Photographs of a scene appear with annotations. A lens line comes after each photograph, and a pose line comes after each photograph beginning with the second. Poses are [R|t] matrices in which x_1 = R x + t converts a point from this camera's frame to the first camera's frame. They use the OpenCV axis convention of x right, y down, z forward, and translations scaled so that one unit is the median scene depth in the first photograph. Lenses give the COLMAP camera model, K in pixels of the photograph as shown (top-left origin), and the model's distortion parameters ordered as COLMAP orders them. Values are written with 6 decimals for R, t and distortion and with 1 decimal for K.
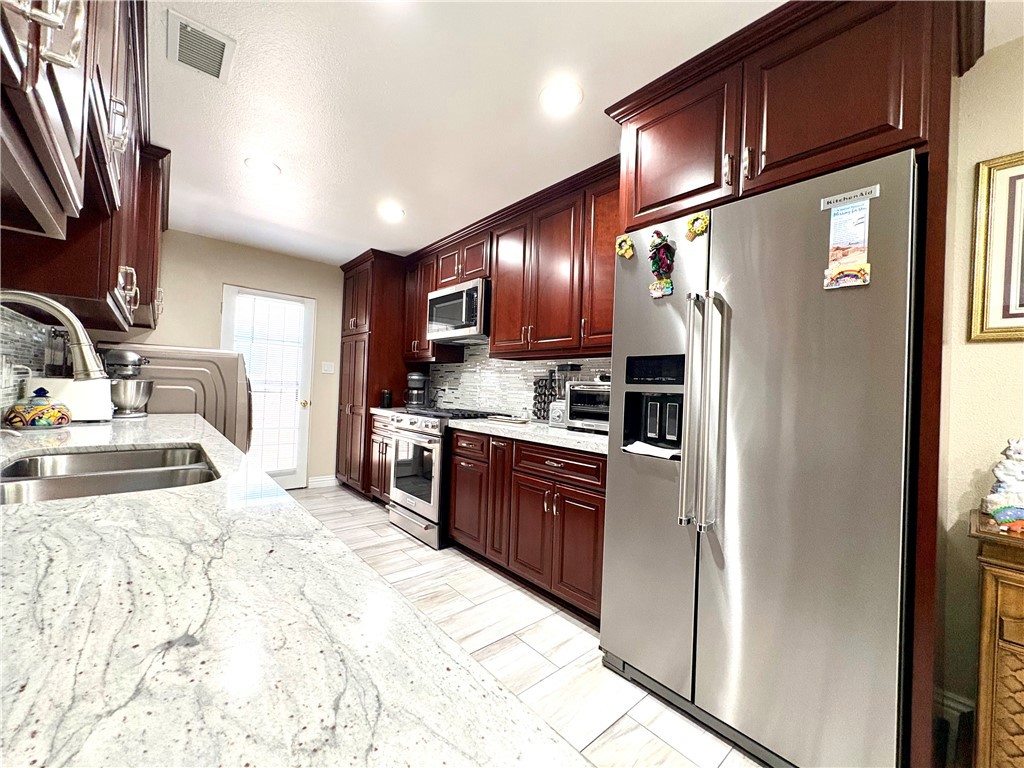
lens RADIAL K [[407.5, 0, 513.5], [0, 407.5, 386.3], [0, 0, 1]] dist [-0.001136, 0.000464]
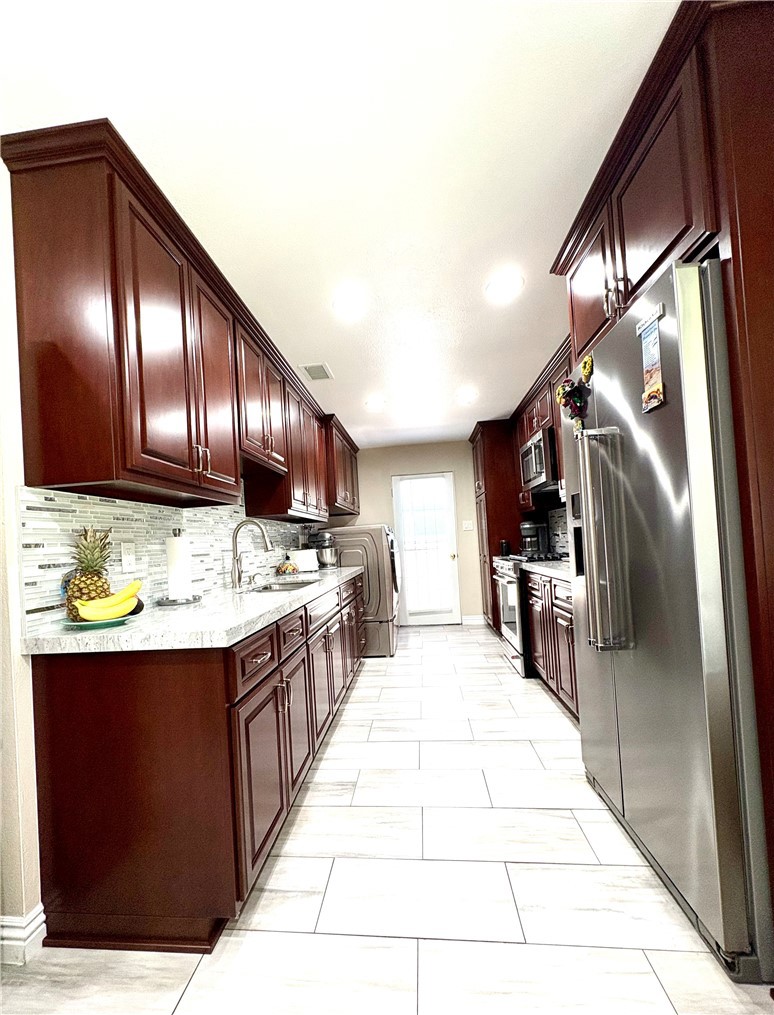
lens RADIAL K [[426.2, 0, 372.2], [0, 426.2, 536.0], [0, 0, 1]] dist [-0.000790, 0.000160]
pose [[0.670411, -0.093544, -0.736069, 0.452612], [0.091549, 0.994870, -0.043051, 0.021825], [0.736320, -0.038525, 0.675536, -0.098394]]
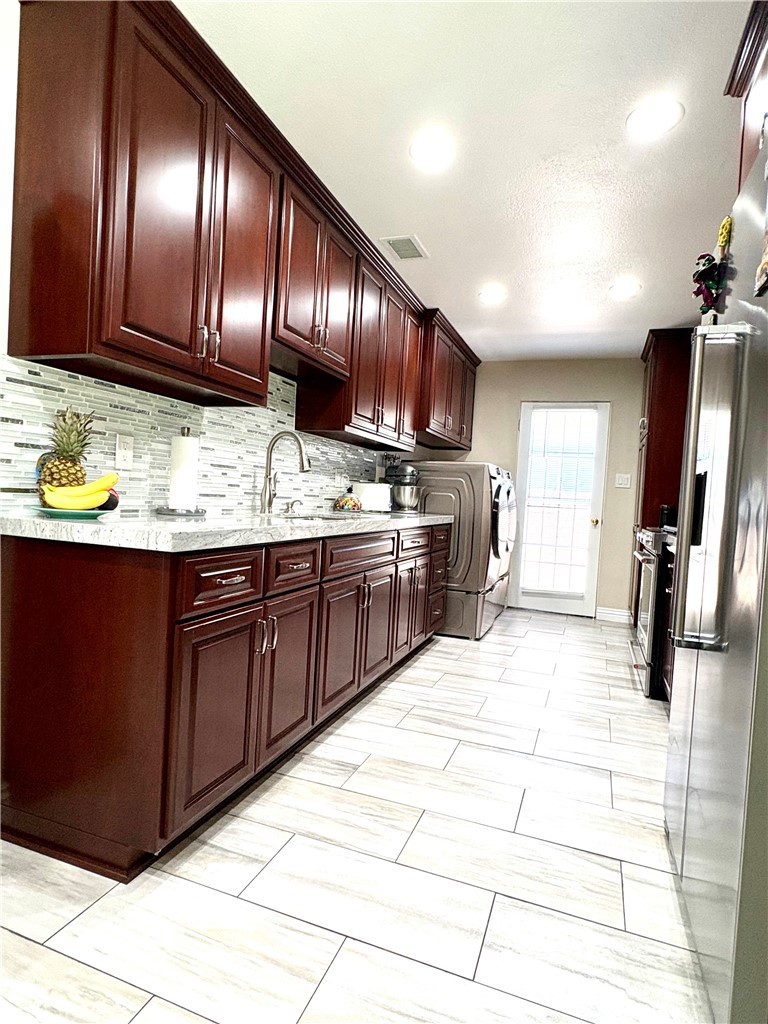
lens RADIAL K [[572.5, 0, 384.0], [0, 572.5, 512.0], [0, 0, 1]] dist [-0.001262, 0.000120]
pose [[0.480804, 0.013057, -0.876731, 0.557150], [-0.032665, 0.999462, -0.003029, 0.061872], [0.876220, 0.030095, 0.480971, 0.001450]]
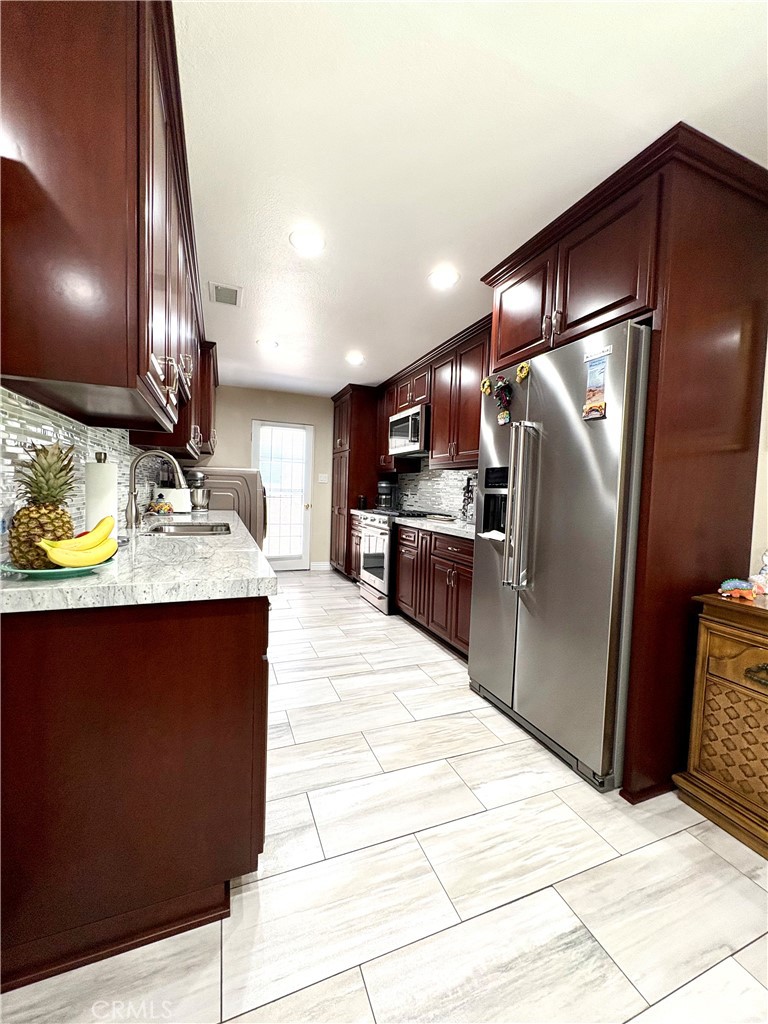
lens RADIAL K [[407.5, 0, 384.0], [0, 407.5, 512.0], [0, 0, 1]] dist [-0.001136, 0.000464]
pose [[0.943097, 0.008705, -0.332405, 0.249051], [0.006546, 0.998978, 0.044732, 0.006315], [0.332454, -0.044363, 0.942075, -0.246250]]
